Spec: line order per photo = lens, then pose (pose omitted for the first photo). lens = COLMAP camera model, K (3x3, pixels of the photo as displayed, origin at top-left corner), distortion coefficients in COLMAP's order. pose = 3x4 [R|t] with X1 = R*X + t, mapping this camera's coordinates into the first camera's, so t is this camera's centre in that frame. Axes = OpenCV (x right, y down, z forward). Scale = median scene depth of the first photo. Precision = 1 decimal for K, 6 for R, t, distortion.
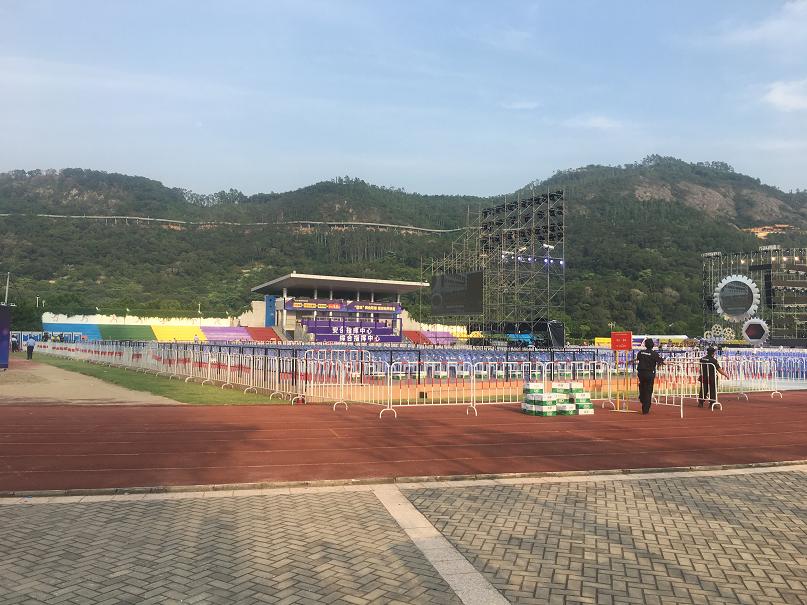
lens RADIAL K [[708.3, 0, 403.5], [0, 708.3, 302.5], [0, 0, 1]] dist [0.058883, -0.015732]
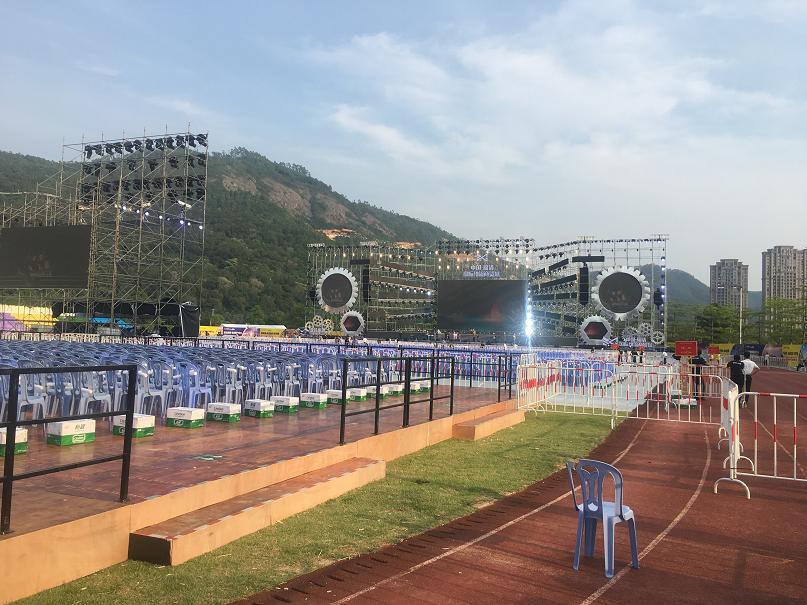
lens RADIAL K [[708.3, 0, 403.5], [0, 708.3, 302.5], [0, 0, 1]] dist [0.058883, -0.015732]
pose [[0.836614, 0.046218, 0.545840, -0.004692], [-0.055449, 0.998461, 0.000444, 0.005348], [-0.544979, -0.030638, 0.837889, 0.102966]]
